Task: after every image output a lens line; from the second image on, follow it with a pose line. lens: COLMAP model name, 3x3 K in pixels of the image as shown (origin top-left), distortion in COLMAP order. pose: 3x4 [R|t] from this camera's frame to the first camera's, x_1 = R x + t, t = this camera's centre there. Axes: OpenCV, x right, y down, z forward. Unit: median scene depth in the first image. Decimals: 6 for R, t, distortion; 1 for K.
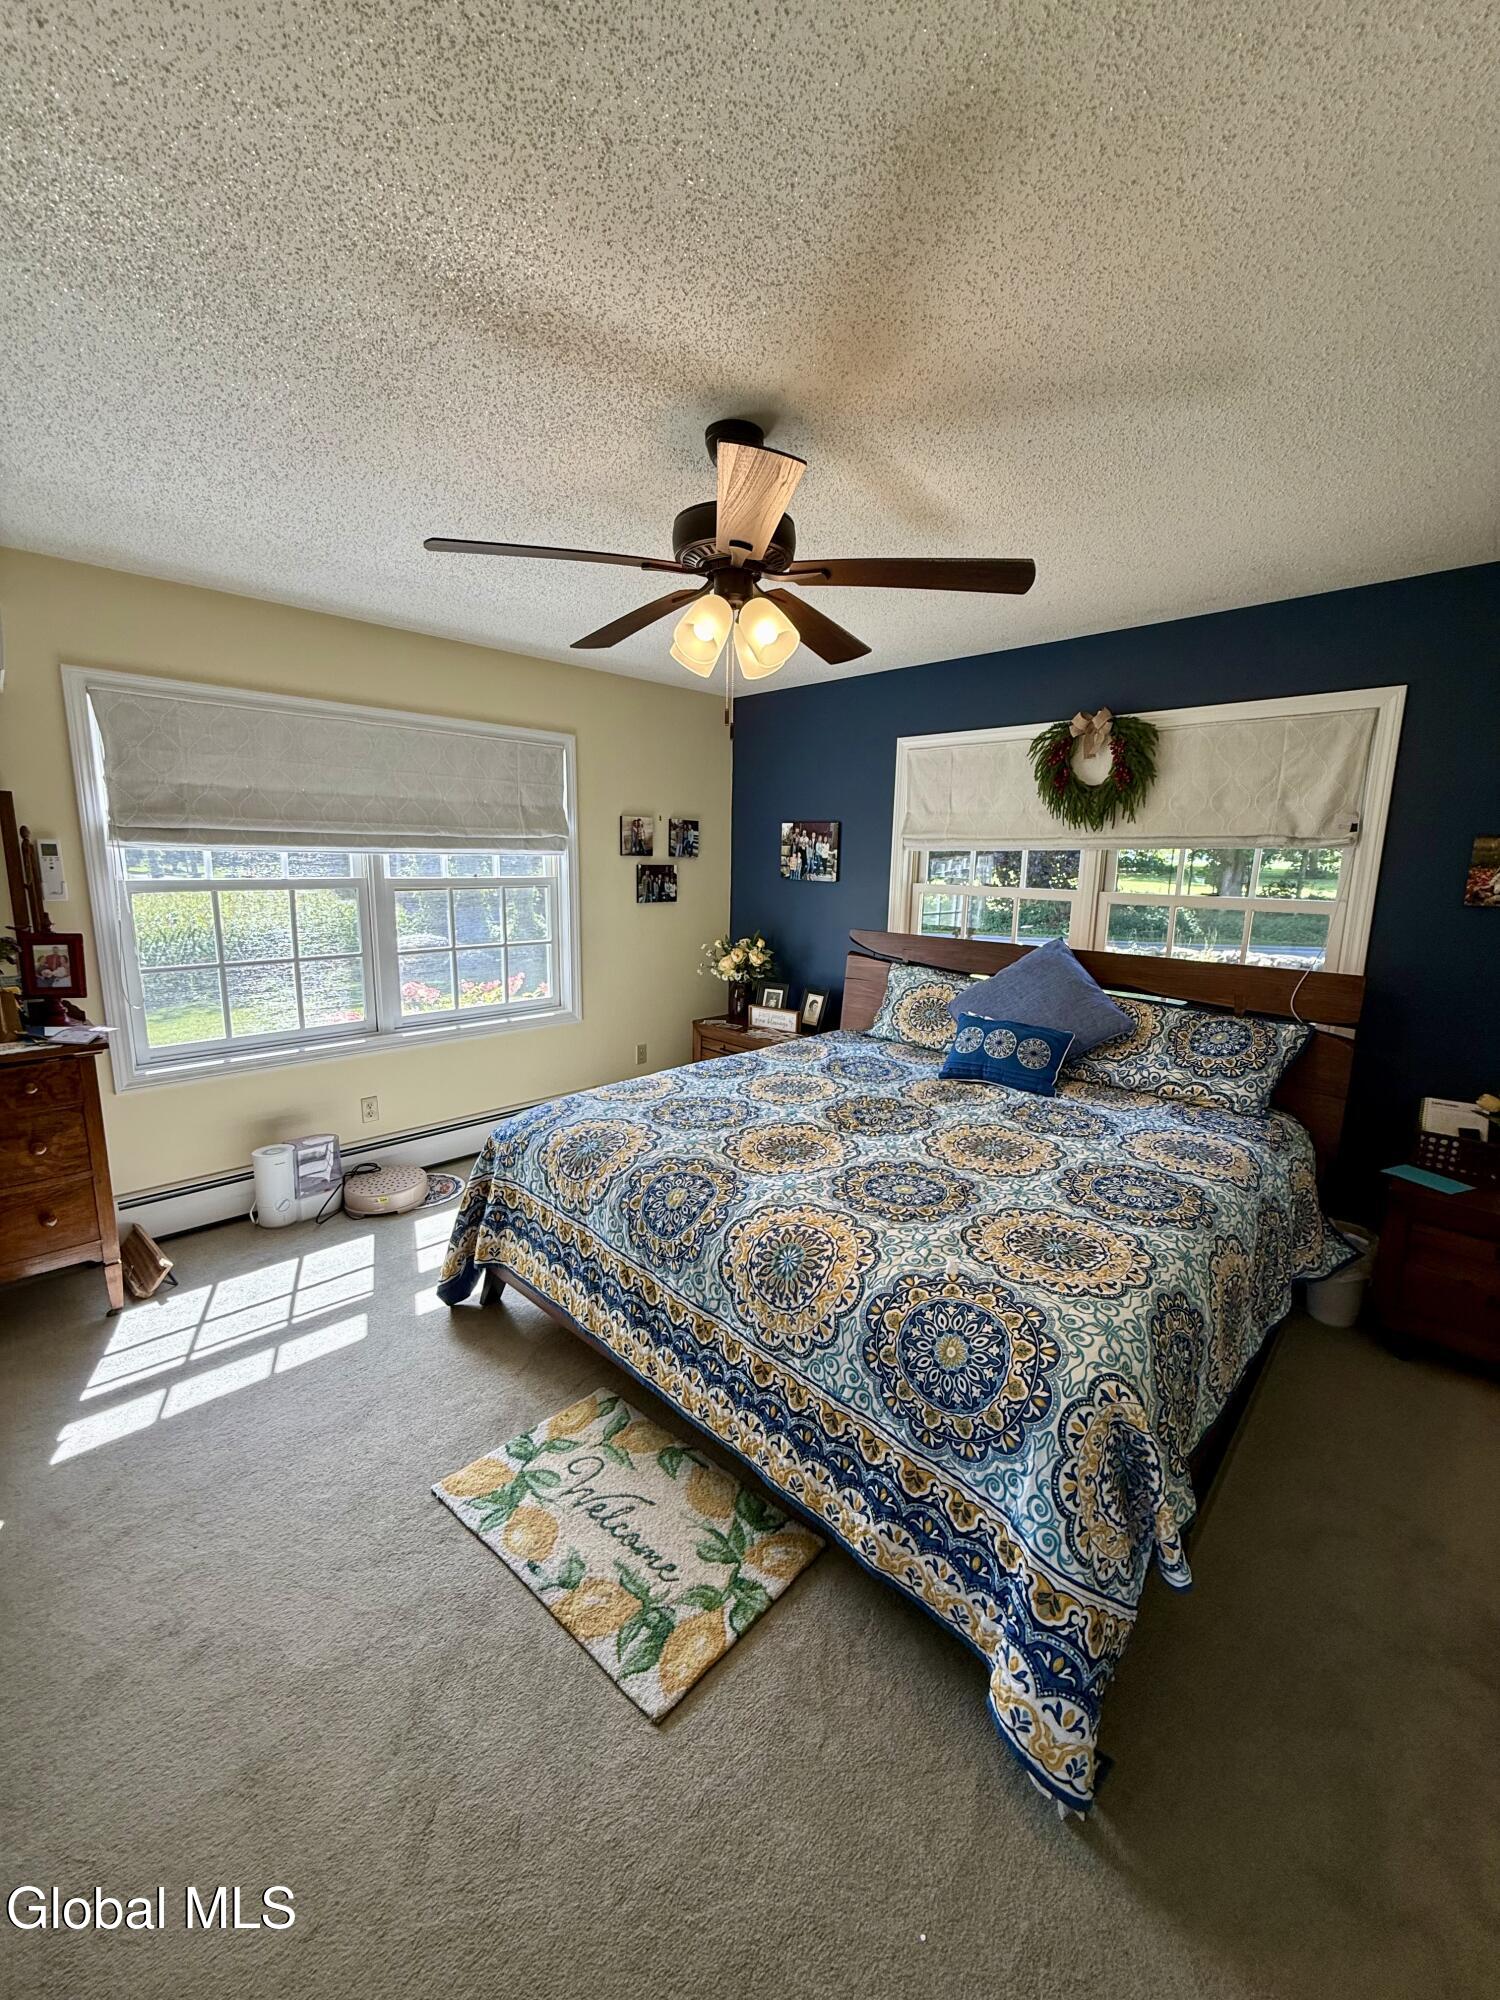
lens RADIAL K [[795.8, 0, 750.0], [0, 795.8, 1000.0], [0, 0, 1]] dist [0.001325, 0.000197]
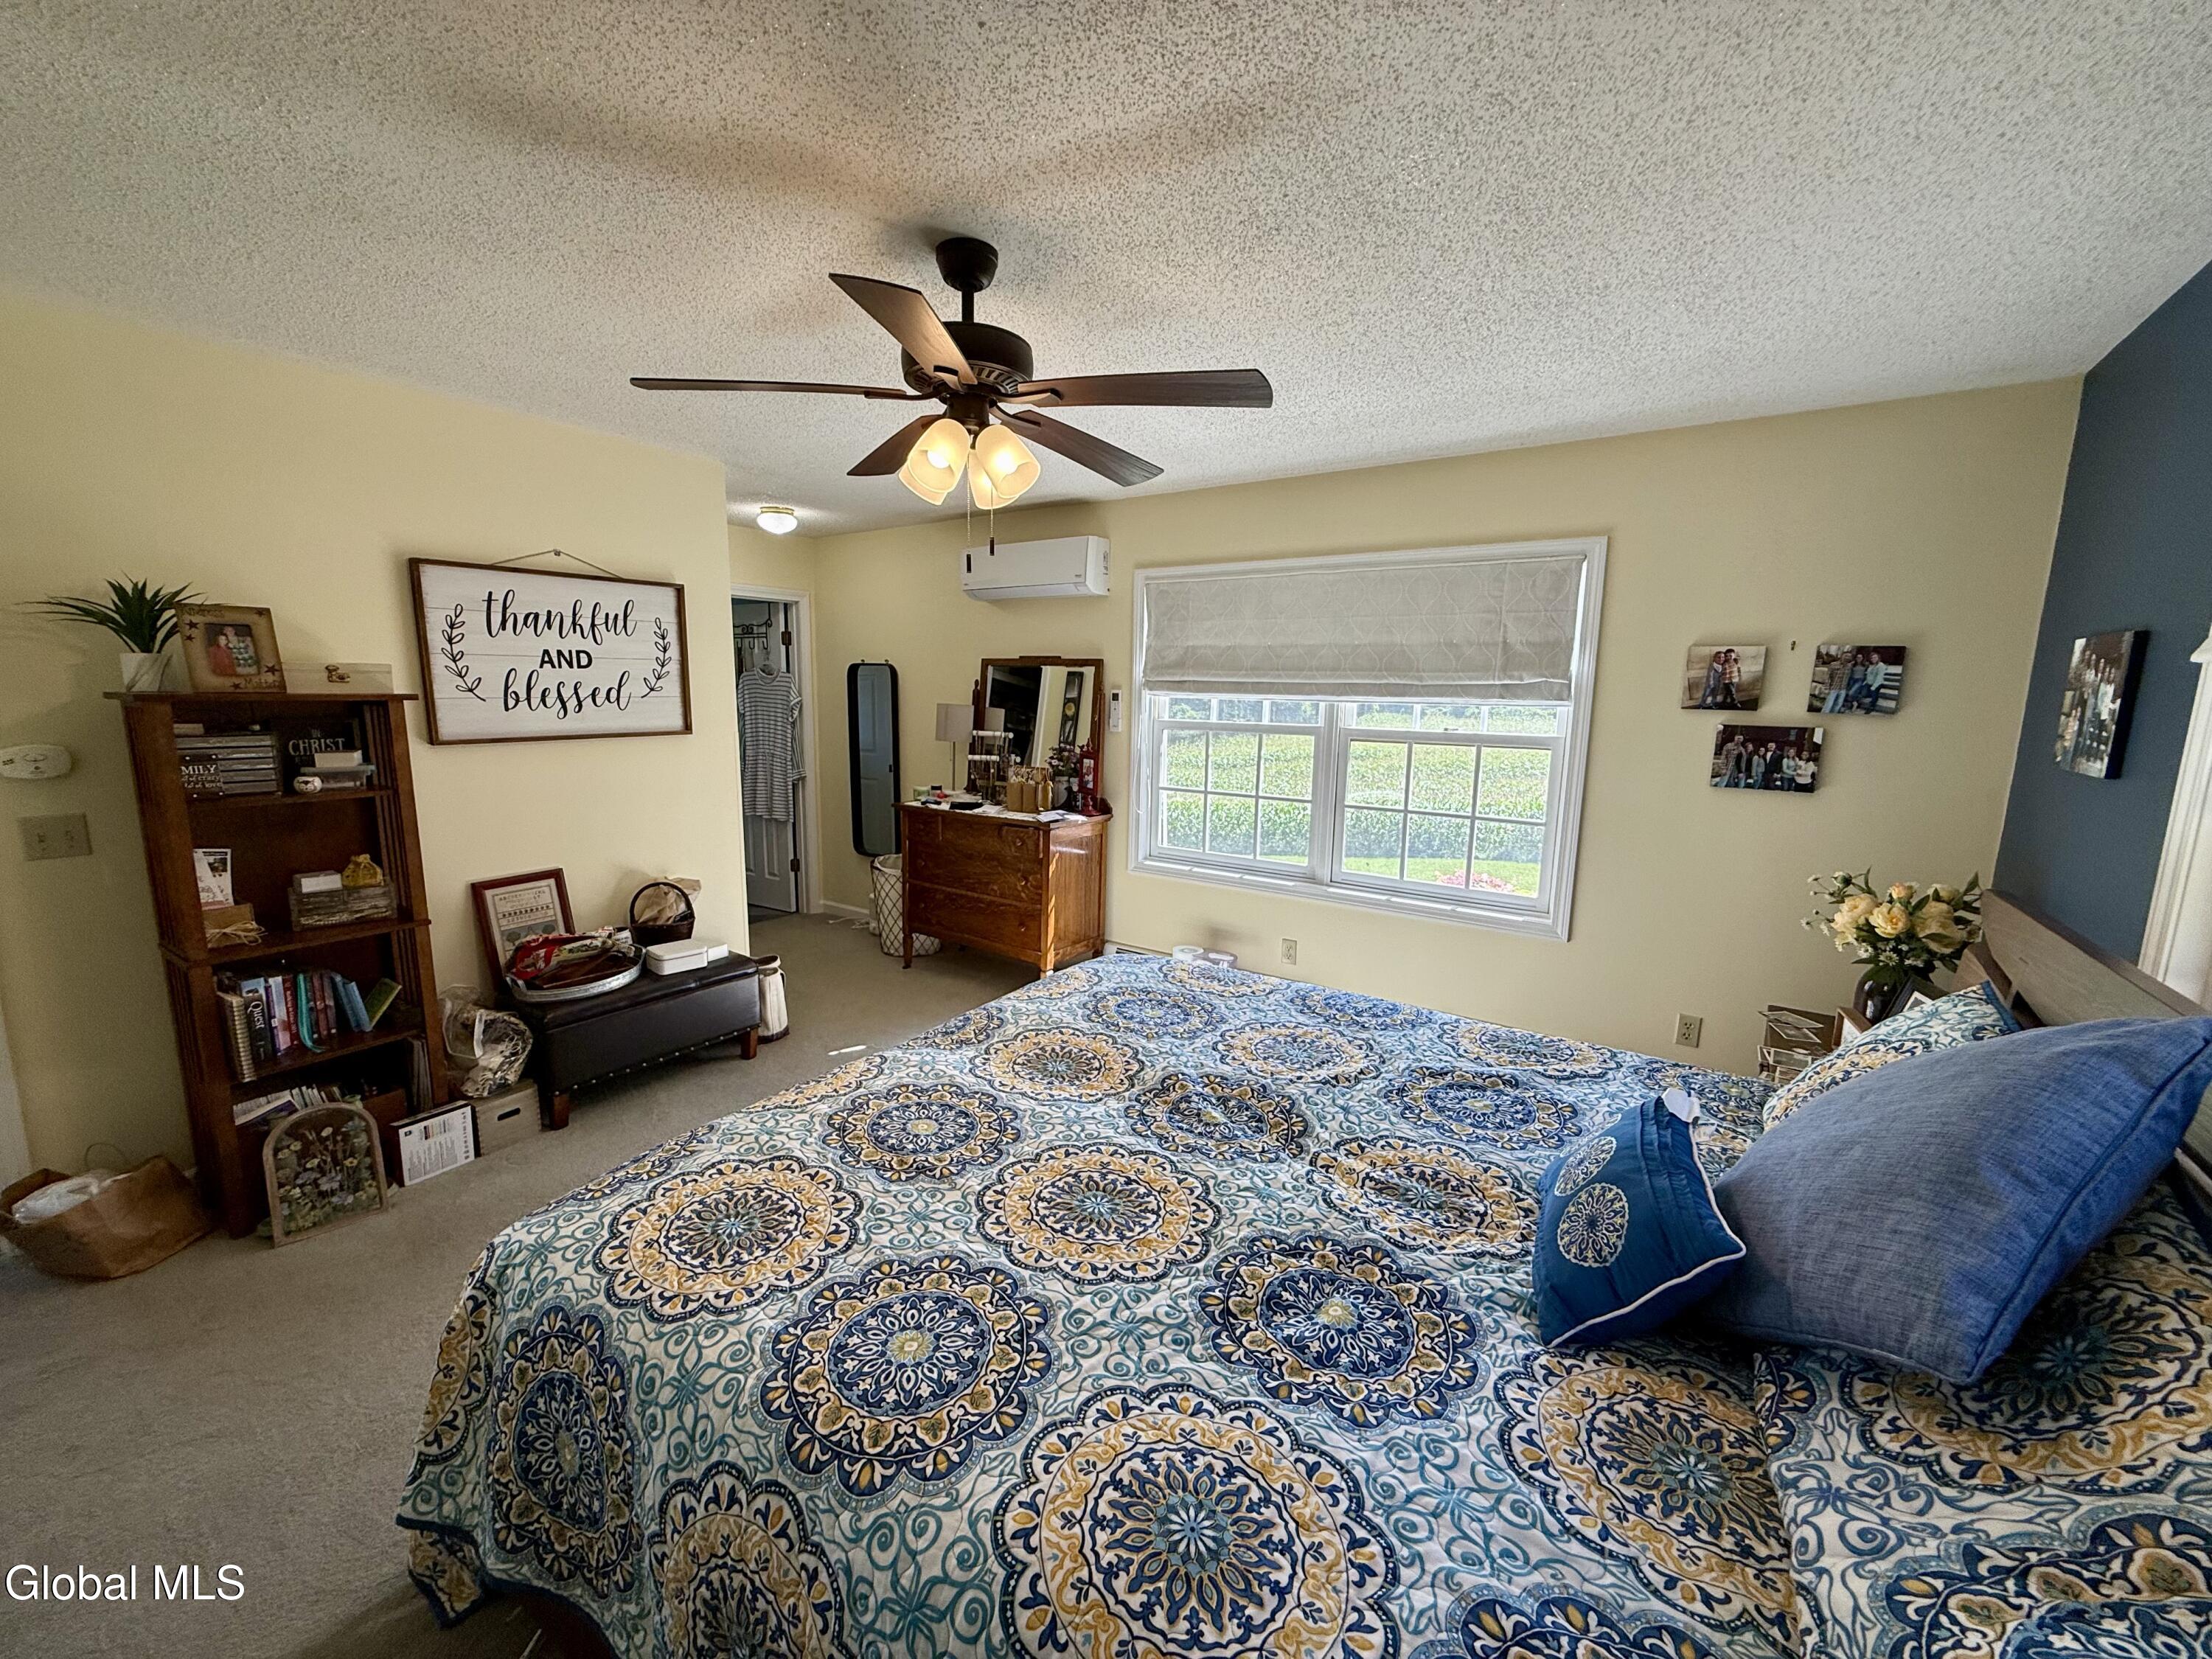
lens RADIAL K [[884.3, 0, 1106.0], [0, 884.3, 829.5], [0, 0, 1]] dist [-0.000080, -0.000034]
pose [[0.167685, 0.141269, -0.975666, 0.605096], [-0.192543, 0.975313, 0.108127, -0.099151], [0.966855, 0.169726, 0.190746, 0.573873]]
